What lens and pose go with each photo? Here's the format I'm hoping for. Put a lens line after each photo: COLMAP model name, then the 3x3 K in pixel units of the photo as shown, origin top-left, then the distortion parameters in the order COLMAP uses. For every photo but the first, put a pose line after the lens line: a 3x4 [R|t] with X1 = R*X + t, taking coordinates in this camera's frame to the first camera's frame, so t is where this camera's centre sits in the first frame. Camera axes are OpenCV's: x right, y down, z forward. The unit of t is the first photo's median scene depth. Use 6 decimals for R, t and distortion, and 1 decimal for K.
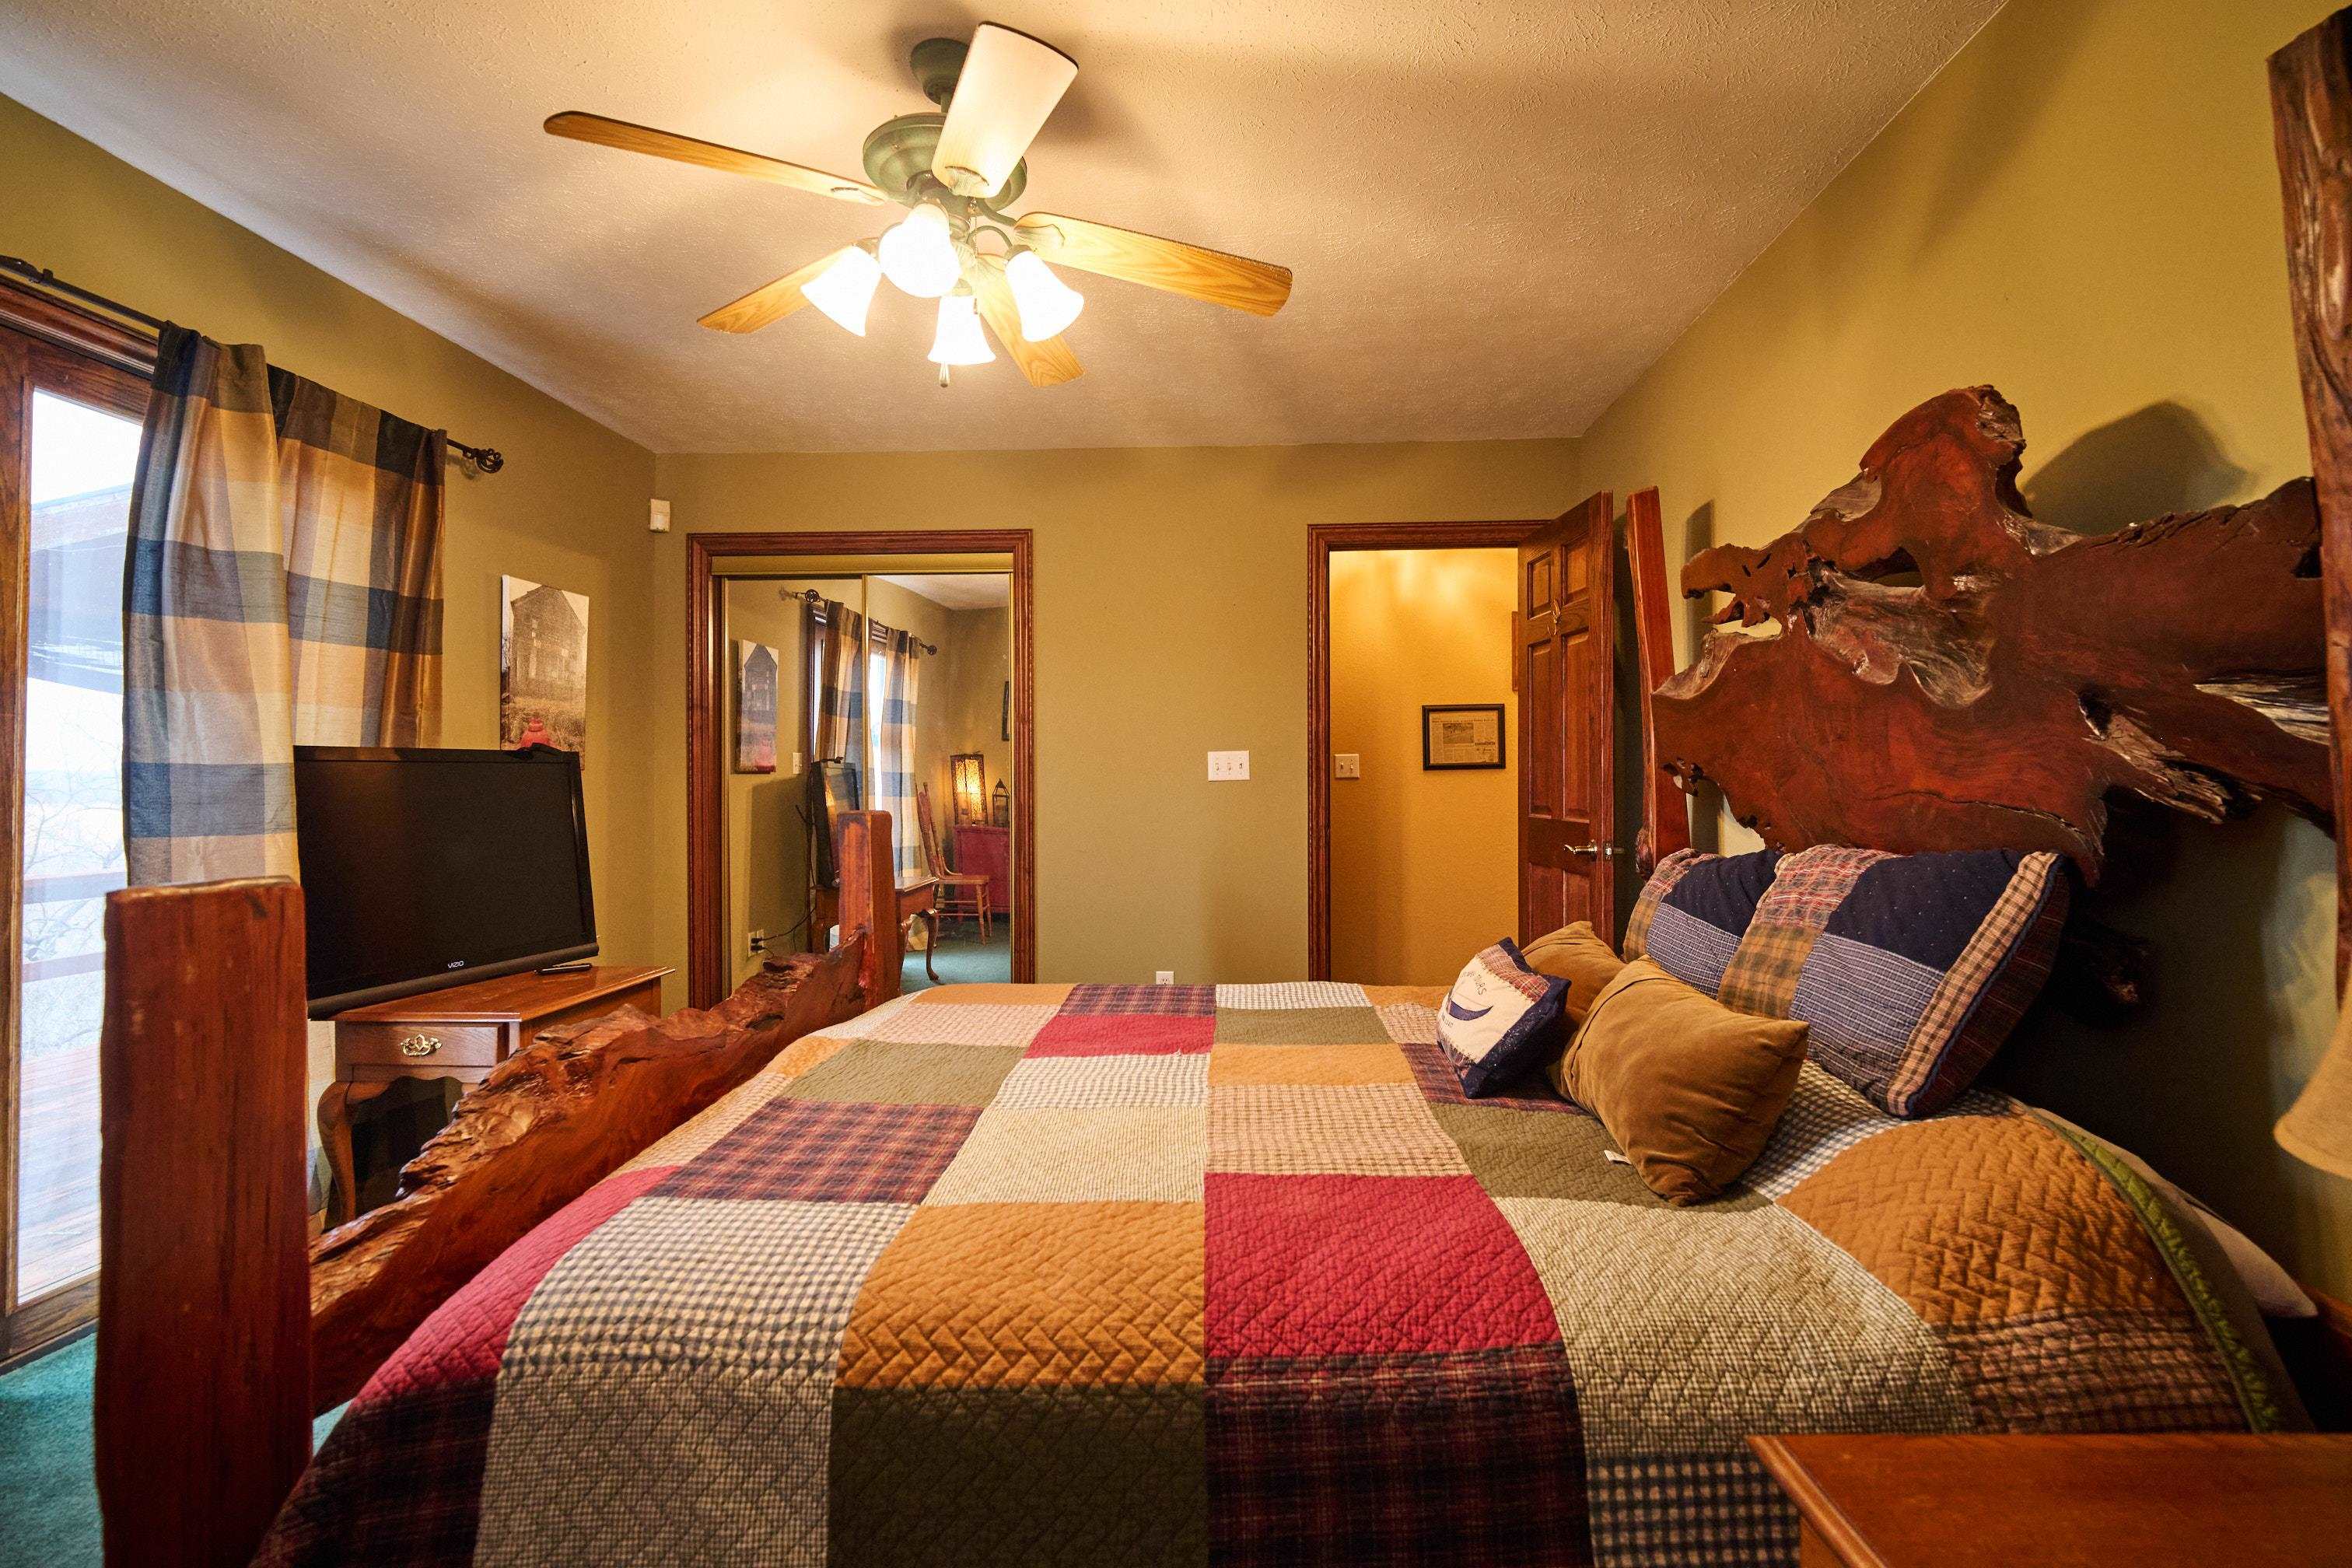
lens RADIAL K [[1085.1, 0, 1174.8], [0, 1085.1, 771.9], [0, 0, 1]] dist [-0.004509, -0.002288]
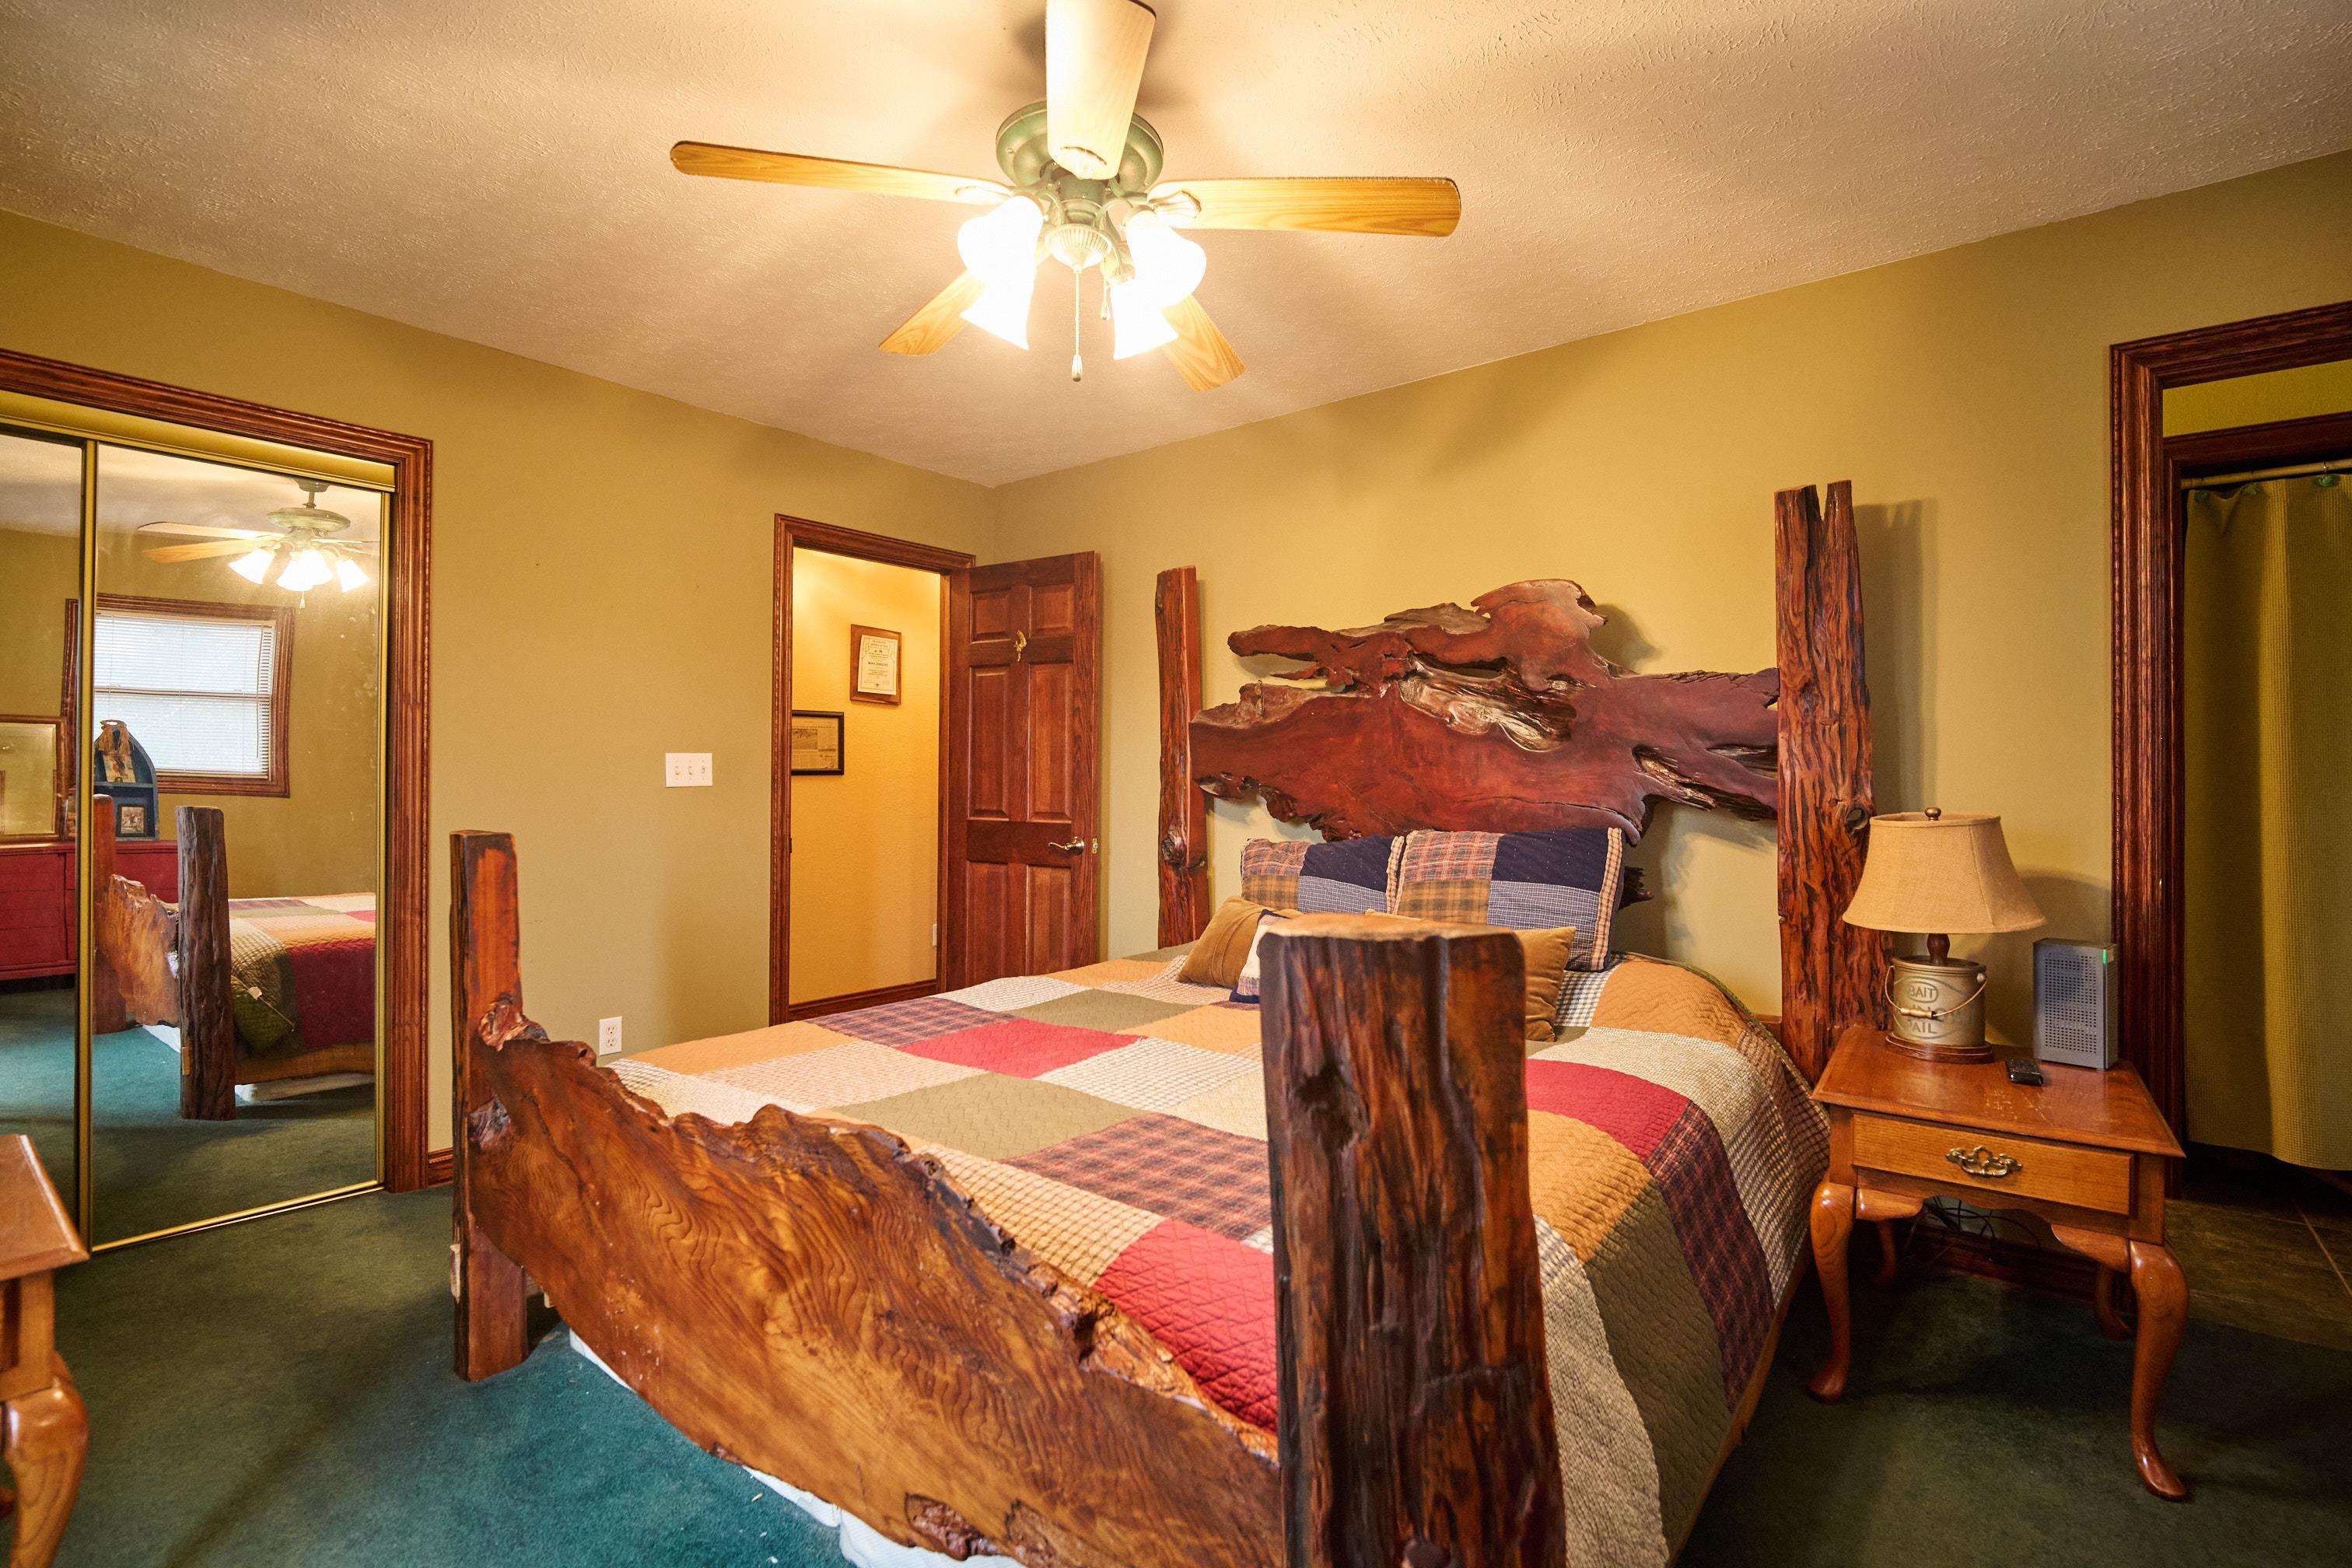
lens RADIAL K [[1085.1, 0, 1175.8], [0, 1085.1, 773.6], [0, 0, 1]] dist [-0.004509, -0.002288]
pose [[0.580004, 0.012146, 0.814523, -0.911098], [-0.010844, 0.999915, -0.007189, -0.001075], [-0.814542, -0.004663, 0.580086, 0.360278]]
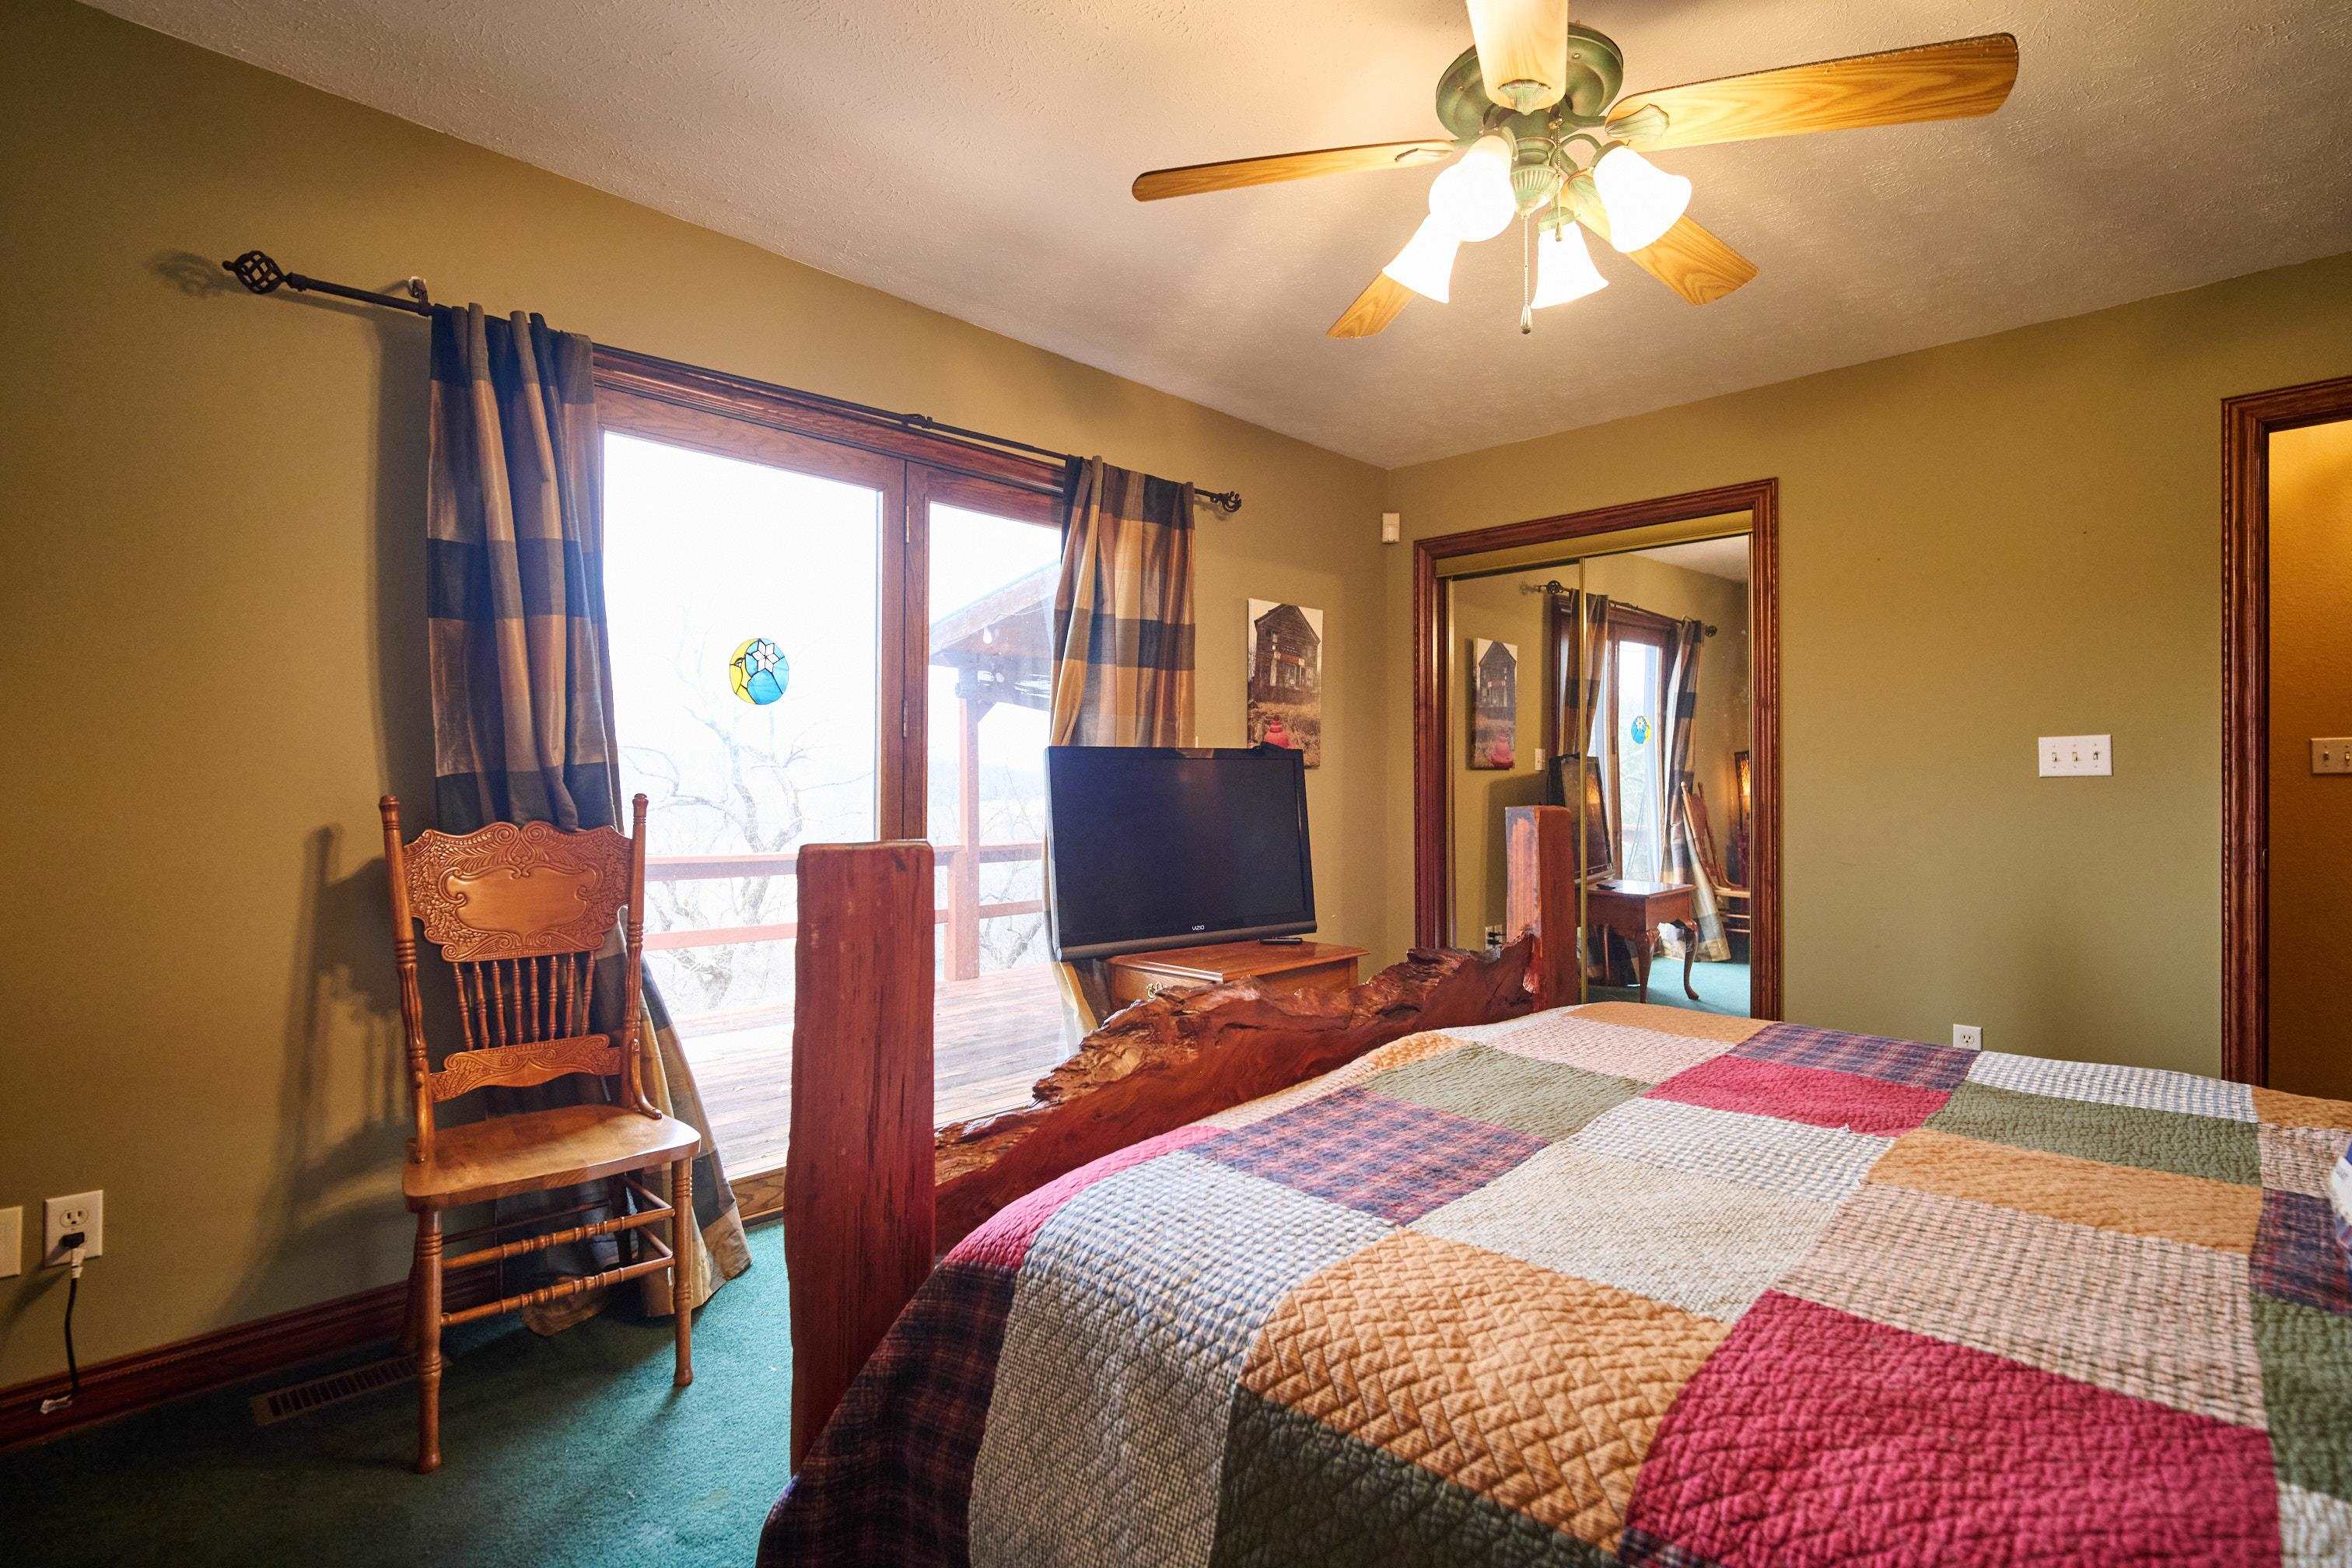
lens RADIAL K [[1085.1, 0, 1183.6], [0, 1085.1, 777.4], [0, 0, 1]] dist [-0.004509, -0.002288]
pose [[0.752251, 0.001360, -0.658876, 0.162000], [0.002132, 0.999988, 0.004499, 0.008888], [0.658874, -0.004790, 0.752238, 0.130066]]
